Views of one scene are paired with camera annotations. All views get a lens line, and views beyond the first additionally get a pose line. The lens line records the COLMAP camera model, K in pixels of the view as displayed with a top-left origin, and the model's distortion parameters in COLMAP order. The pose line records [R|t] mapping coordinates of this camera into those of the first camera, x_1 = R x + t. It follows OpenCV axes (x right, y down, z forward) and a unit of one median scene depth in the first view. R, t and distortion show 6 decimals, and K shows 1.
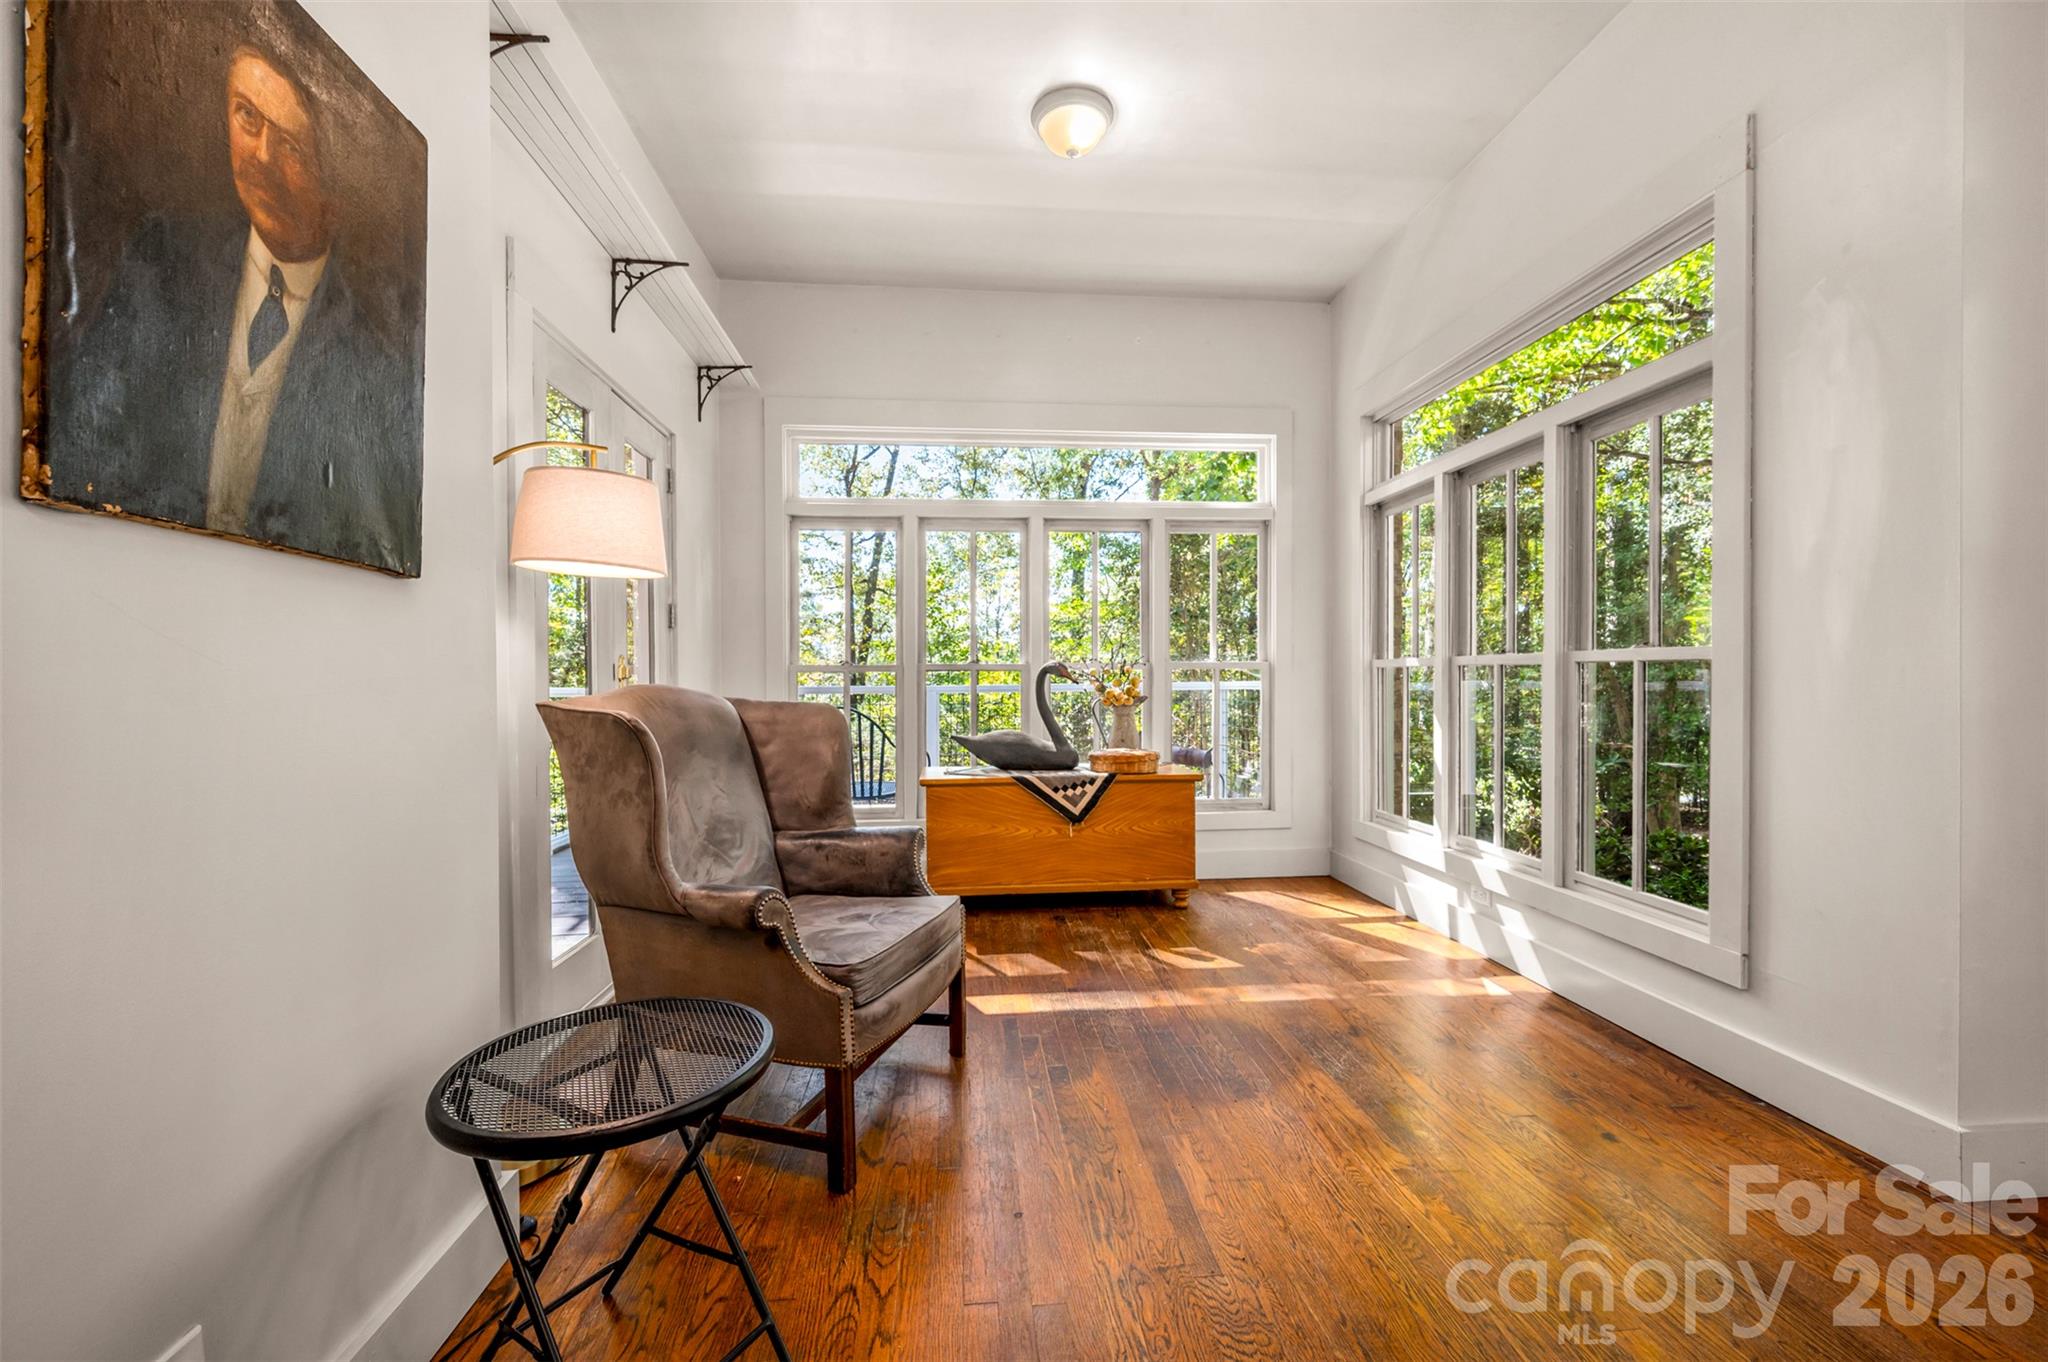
lens RADIAL K [[818.2, 0, 1020.8], [0, 818.2, 680.3], [0, 0, 1]] dist [-0.000638, -0.000320]
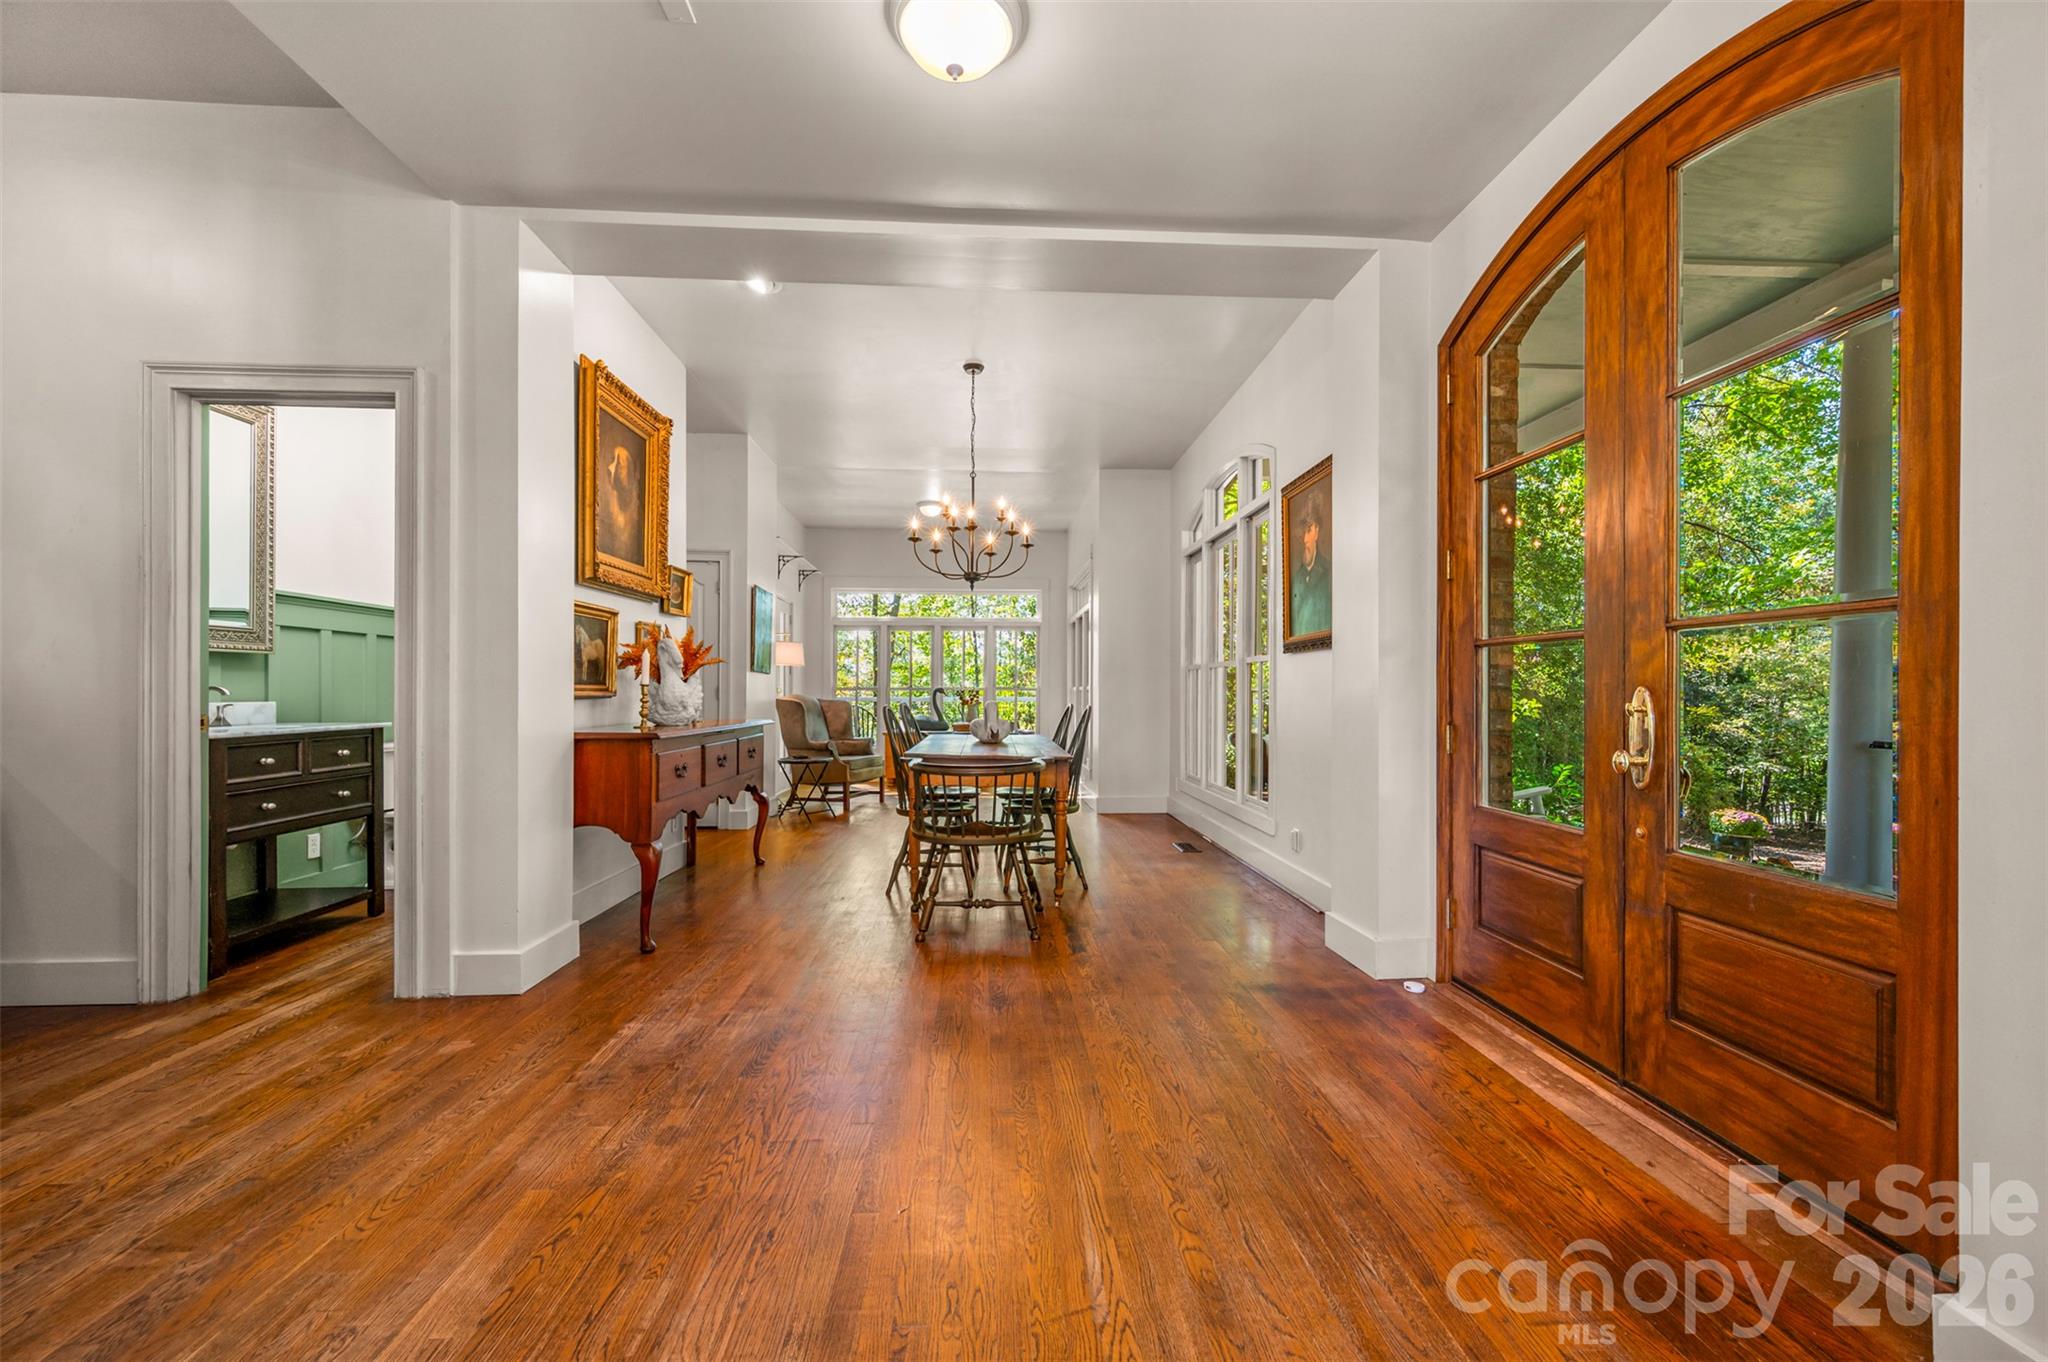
lens RADIAL K [[818.2, 0, 1025.9], [0, 818.2, 692.5], [0, 0, 1]] dist [-0.000638, -0.000320]
pose [[0.999218, 0.008960, -0.038514, 0.423994], [-0.008785, 0.999950, 0.004730, -0.019549], [0.038555, -0.004388, 0.999247, -1.563346]]
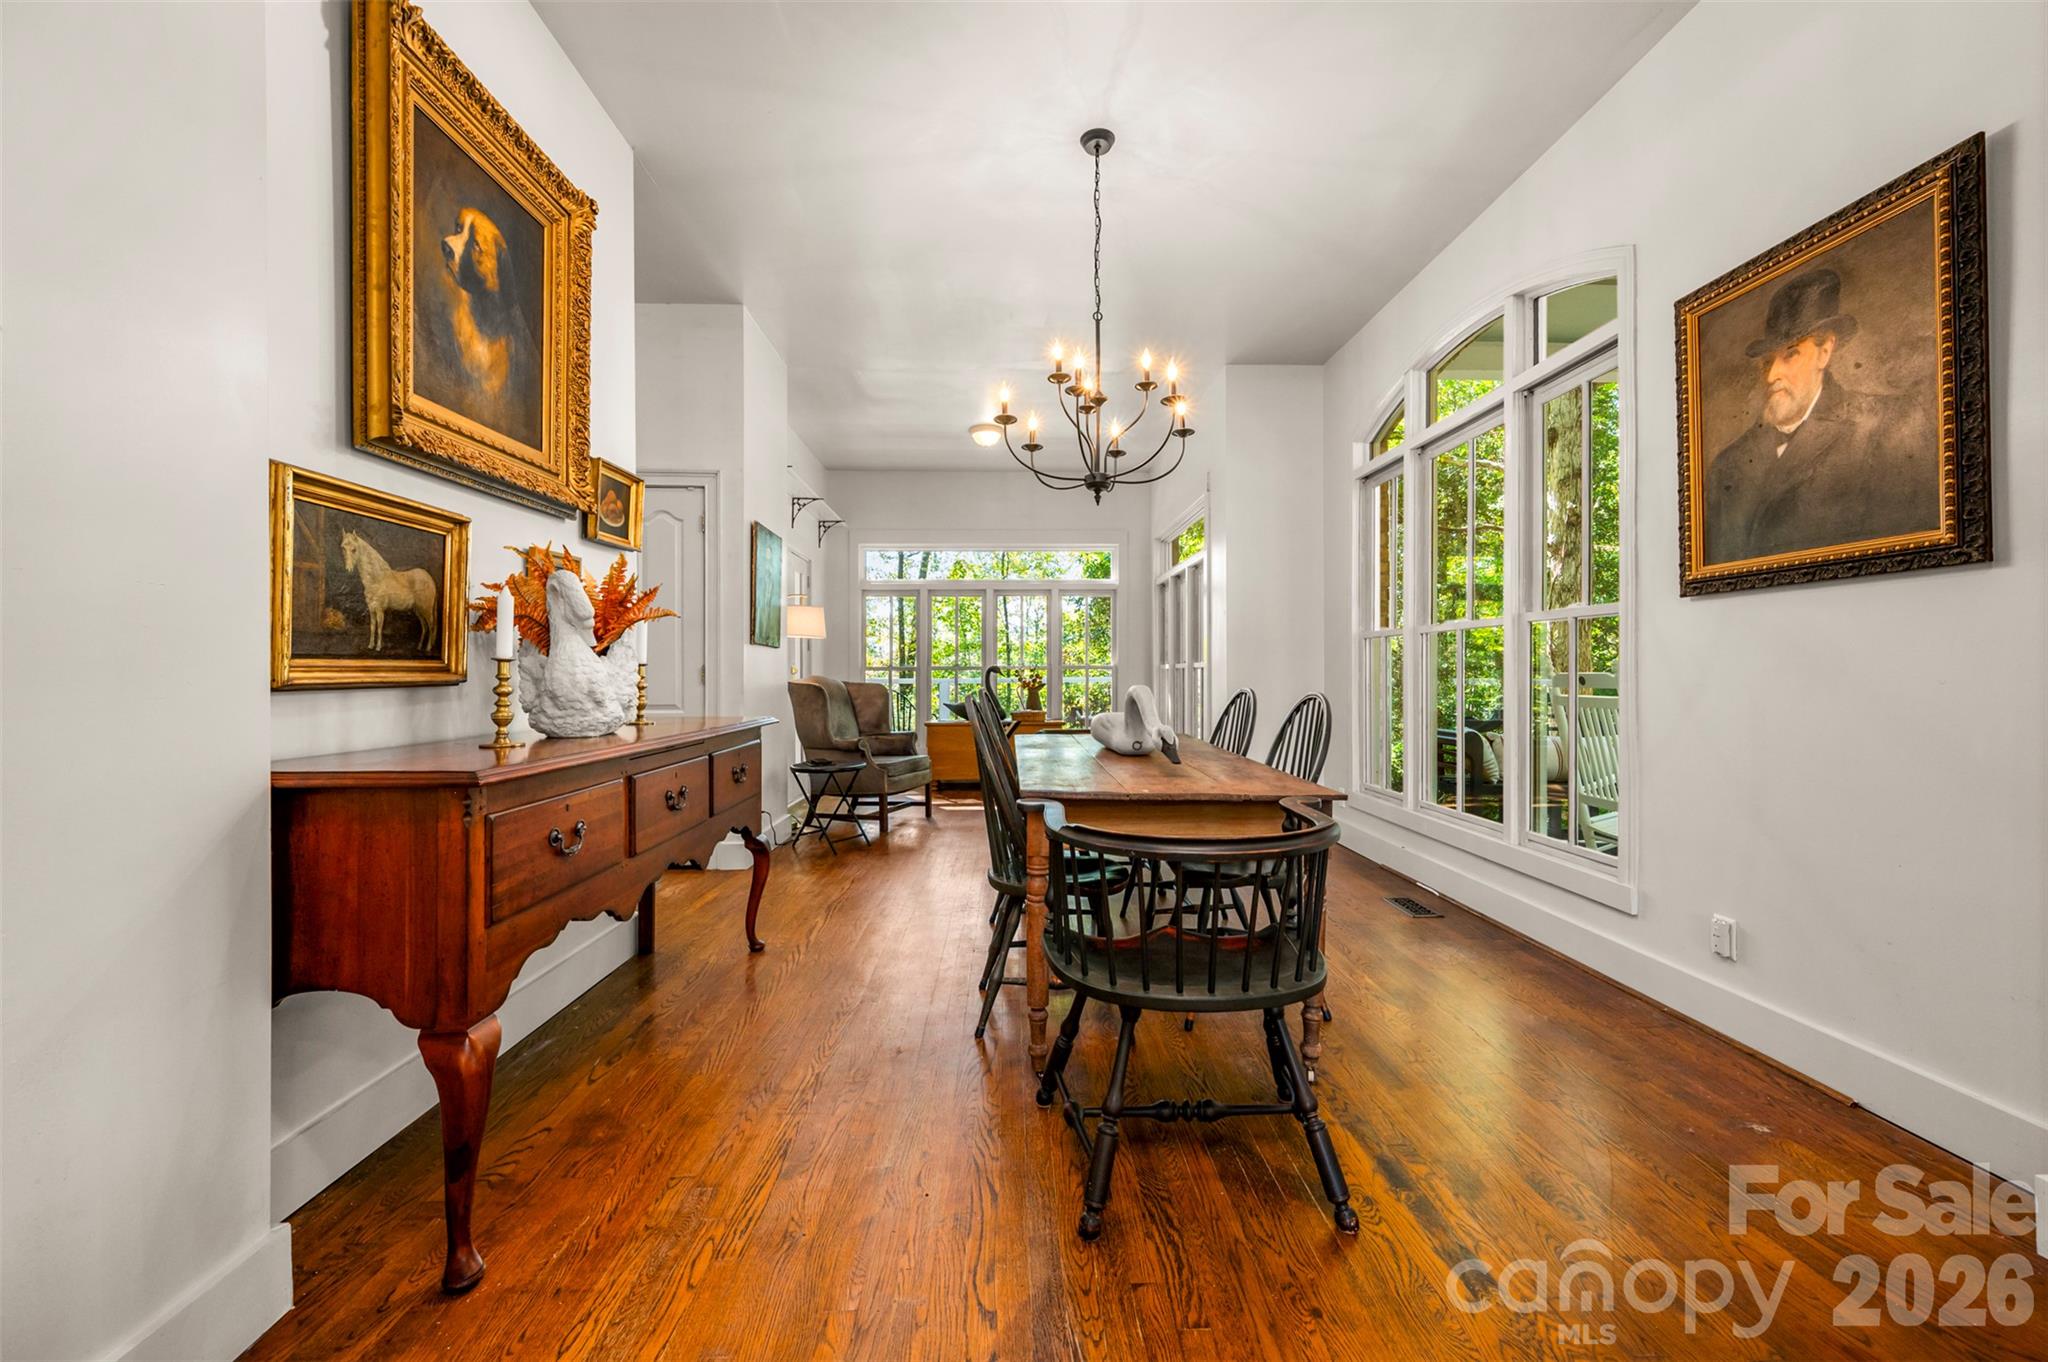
lens RADIAL K [[818.2, 0, 1031.7], [0, 818.2, 673.0], [0, 0, 1]] dist [-0.000638, -0.000320]
pose [[0.998357, 0.002959, -0.057221, 0.262556], [-0.002608, 0.999977, 0.006209, -0.015526], [0.057238, -0.006050, 0.998342, -1.045647]]
